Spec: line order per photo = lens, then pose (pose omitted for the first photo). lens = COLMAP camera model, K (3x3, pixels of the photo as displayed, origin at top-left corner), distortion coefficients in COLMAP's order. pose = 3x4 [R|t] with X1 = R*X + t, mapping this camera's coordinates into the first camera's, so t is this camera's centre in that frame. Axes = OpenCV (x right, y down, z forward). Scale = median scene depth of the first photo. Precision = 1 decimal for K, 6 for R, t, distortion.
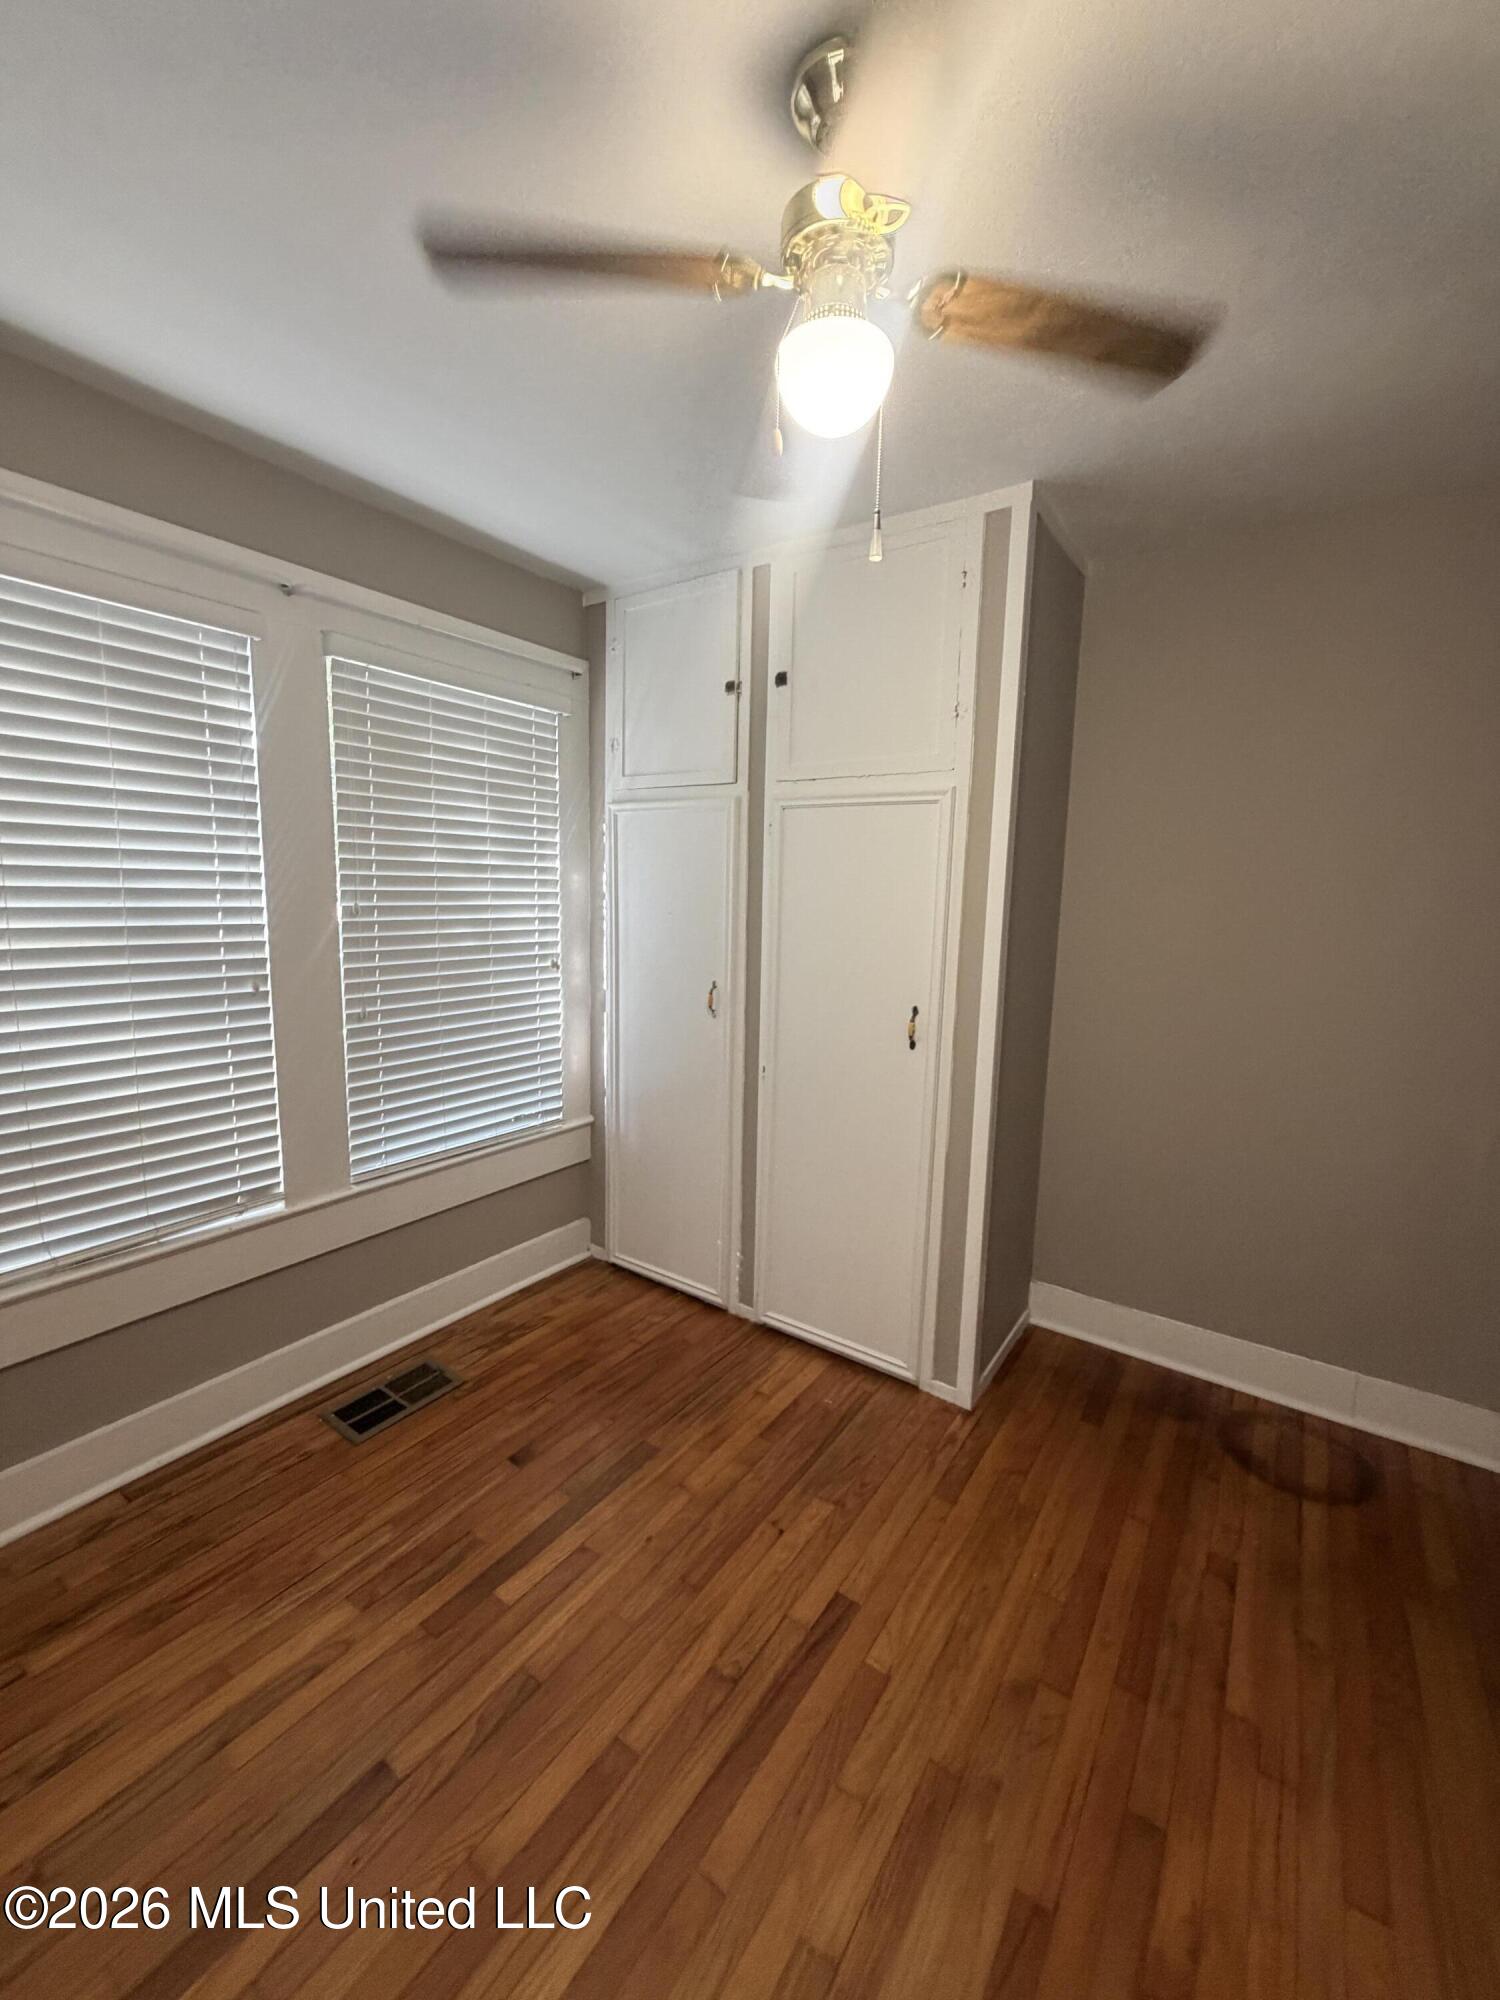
lens RADIAL K [[797.4, 0, 743.7], [0, 797.4, 998.2], [0, 0, 1]] dist [0.000045, 0.000202]
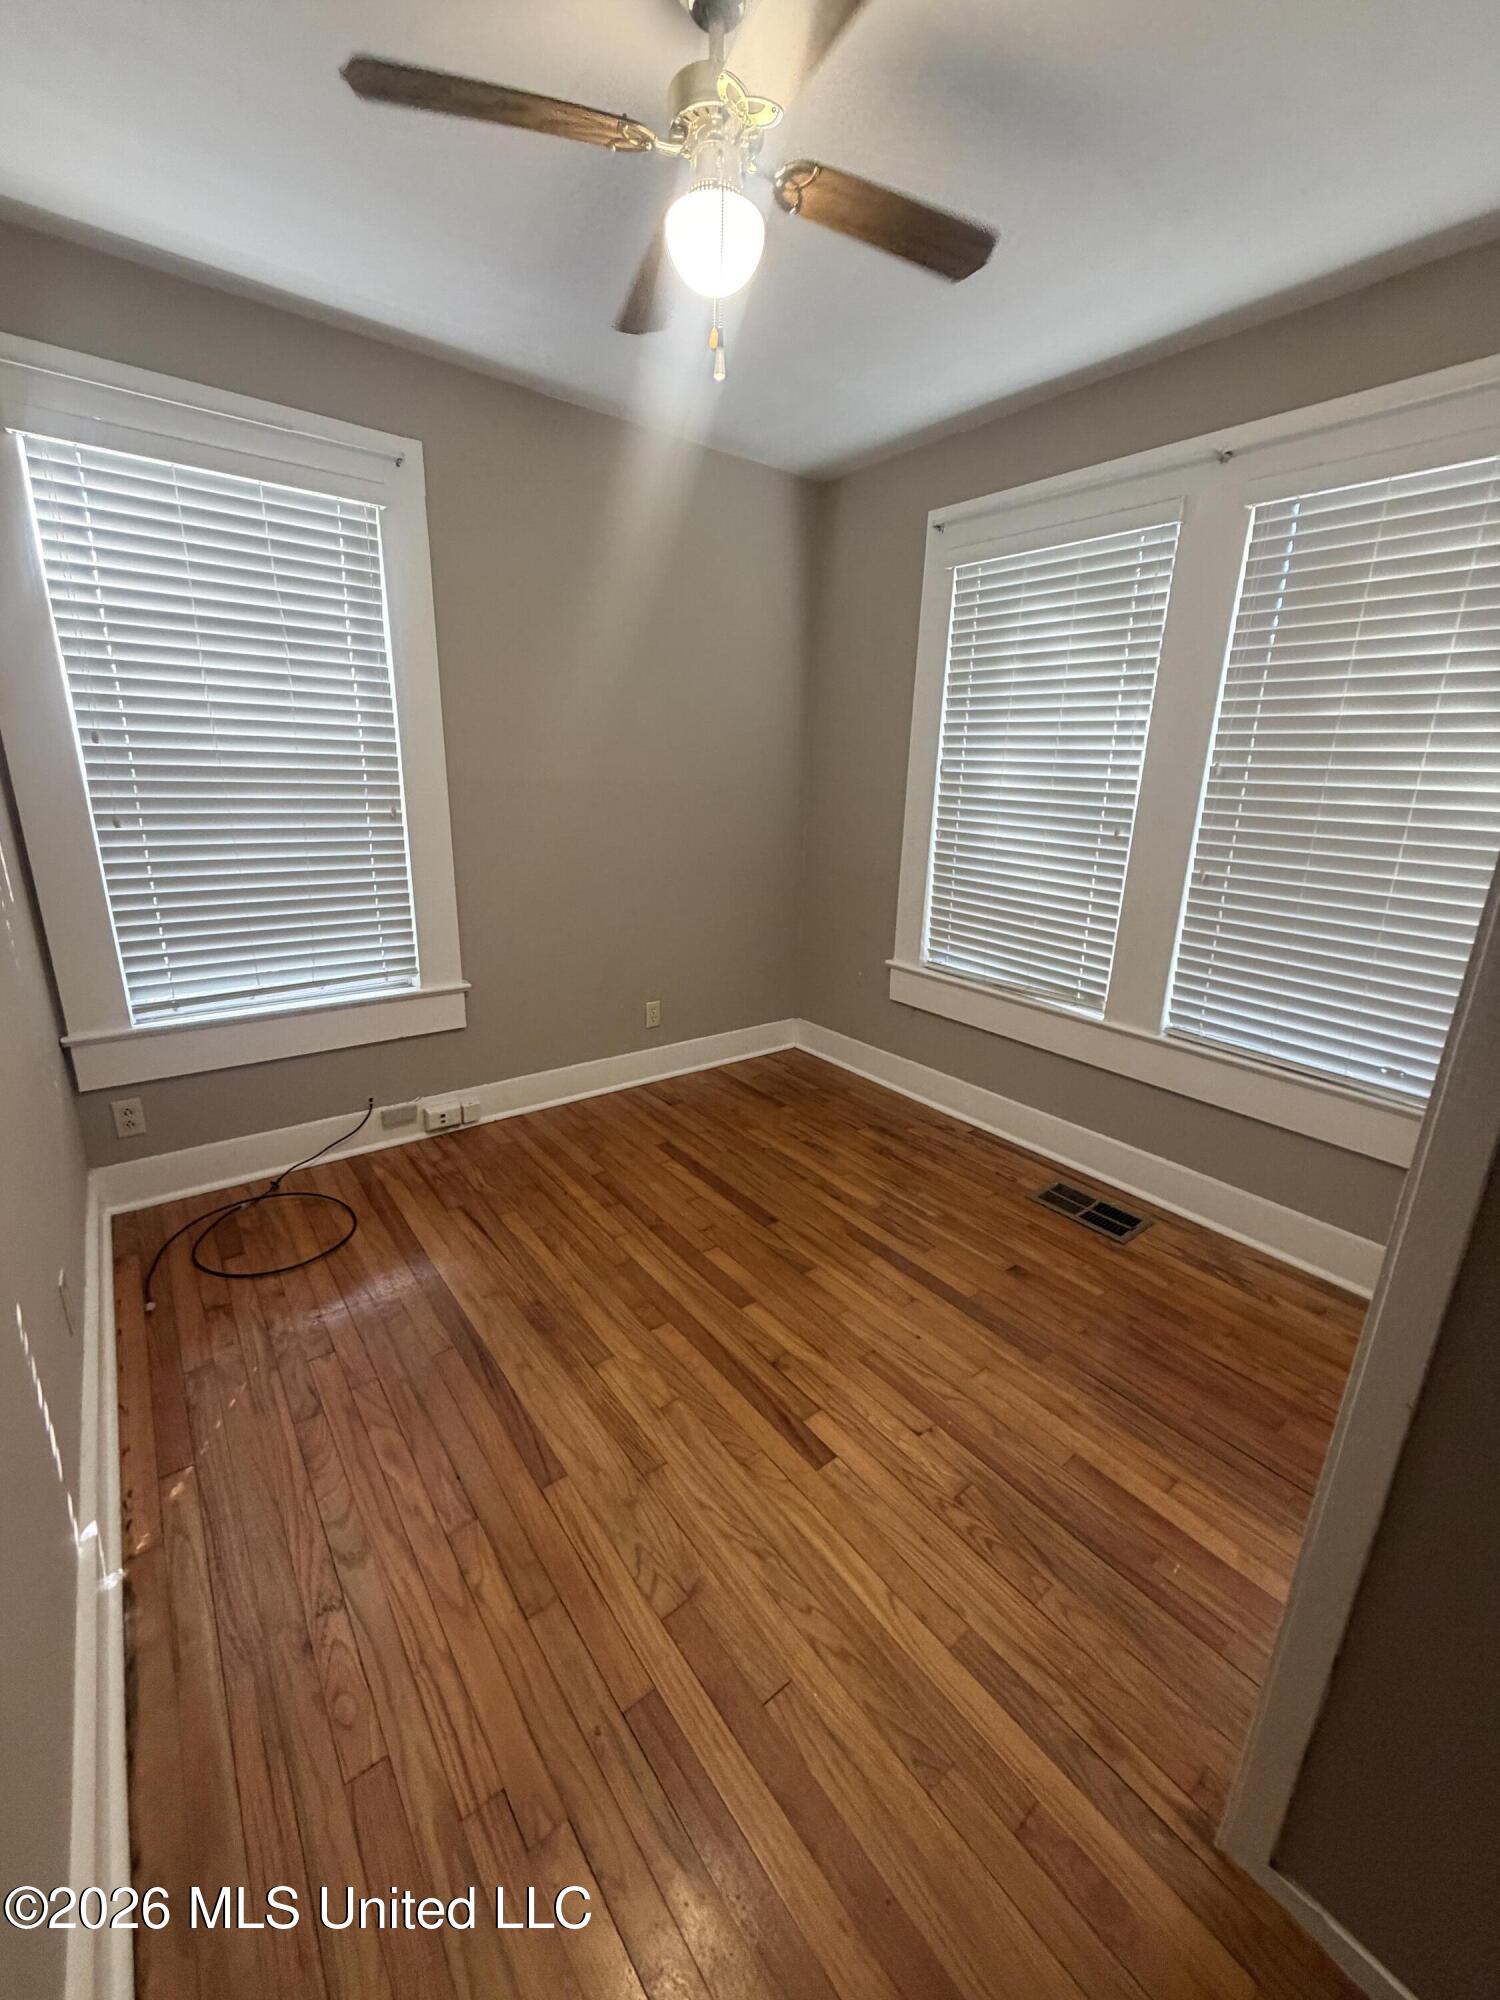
lens RADIAL K [[797.4, 0, 759.5], [0, 797.4, 997.9], [0, 0, 1]] dist [0.000045, 0.000202]
pose [[-0.282853, 0.240919, -0.928414, 0.738228], [-0.172409, 0.939406, 0.296298, -0.042309], [0.943541, 0.243875, -0.224177, 0.804685]]
